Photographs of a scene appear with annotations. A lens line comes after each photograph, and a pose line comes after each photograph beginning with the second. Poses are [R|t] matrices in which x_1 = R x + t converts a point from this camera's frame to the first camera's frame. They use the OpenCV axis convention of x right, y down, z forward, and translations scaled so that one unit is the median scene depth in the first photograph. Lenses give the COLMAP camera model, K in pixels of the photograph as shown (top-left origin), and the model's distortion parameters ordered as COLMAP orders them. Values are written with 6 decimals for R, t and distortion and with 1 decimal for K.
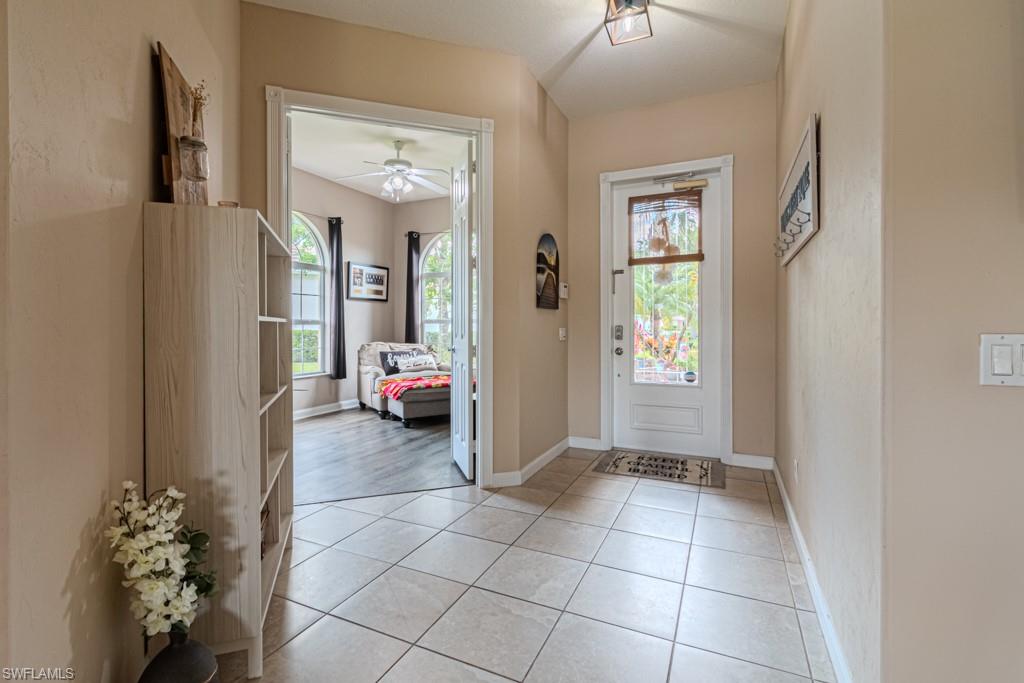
lens RADIAL K [[471.4, 0, 495.7], [0, 471.4, 329.4], [0, 0, 1]] dist [-0.000660, -0.000375]
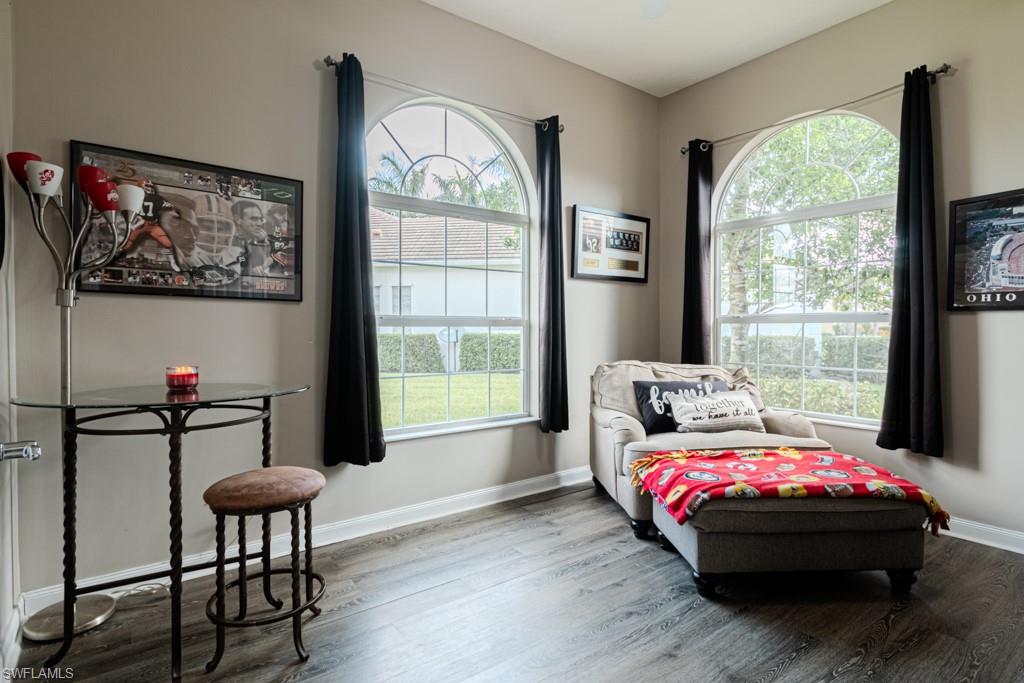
lens RADIAL K [[525.6, 0, 507.7], [0, 525.6, 336.8], [0, 0, 1]] dist [0.001158, -0.000264]
pose [[0.893919, 0.005552, -0.448194, -0.119058], [-0.001644, 0.999957, 0.009108, -0.003734], [0.448225, -0.007405, 0.893890, 0.457988]]
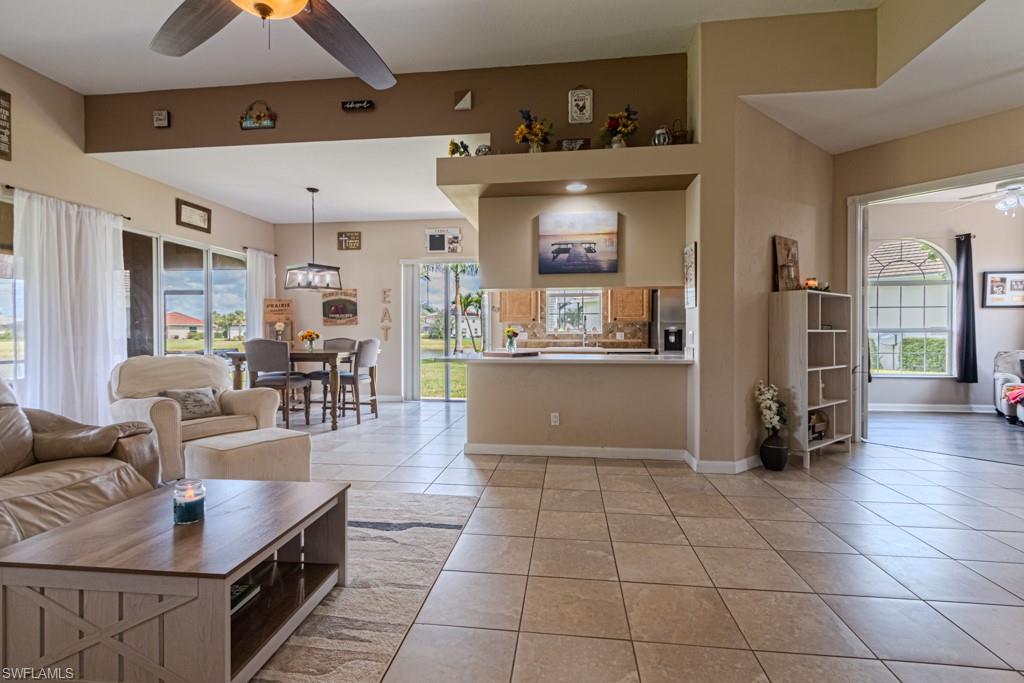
lens RADIAL K [[462.6, 0, 499.8], [0, 462.6, 337.0], [0, 0, 1]] dist [-0.001262, -0.000524]
pose [[0.306378, 0.007008, -0.951884, 0.345328], [-0.006729, 0.999964, 0.005196, 0.001711], [0.951886, 0.004814, 0.306414, -0.345461]]
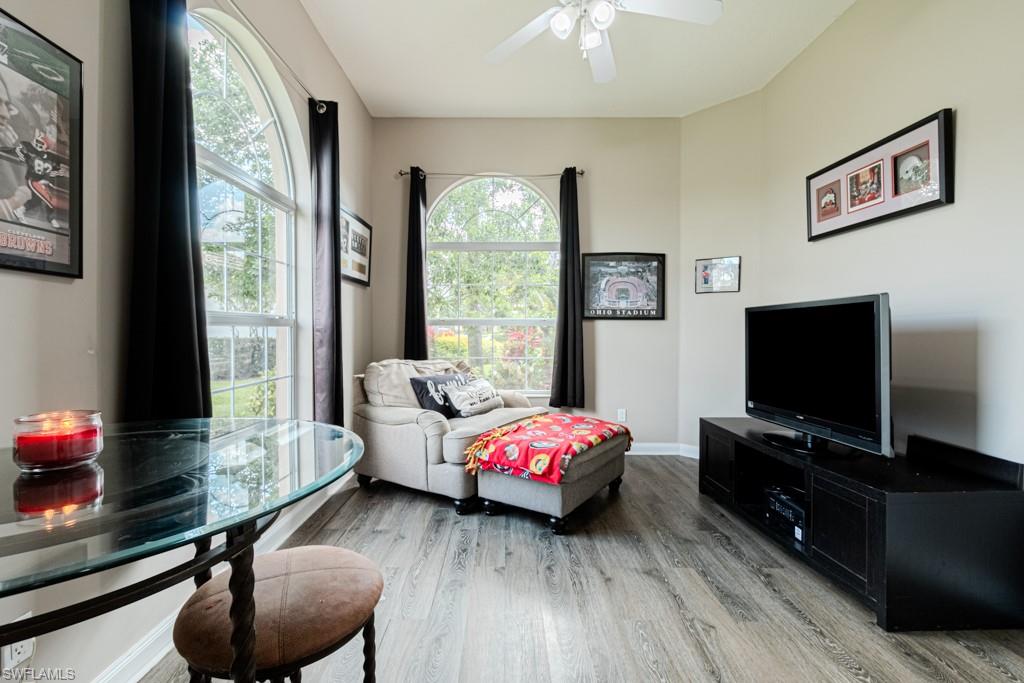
lens RADIAL K [[462.6, 0, 499.8], [0, 462.6, 337.0], [0, 0, 1]] dist [-0.001262, -0.000524]
pose [[0.894467, -0.005931, 0.447095, -0.388212], [0.002297, 0.999960, 0.008670, -0.003206], [-0.447128, -0.006728, 0.894445, 0.494868]]
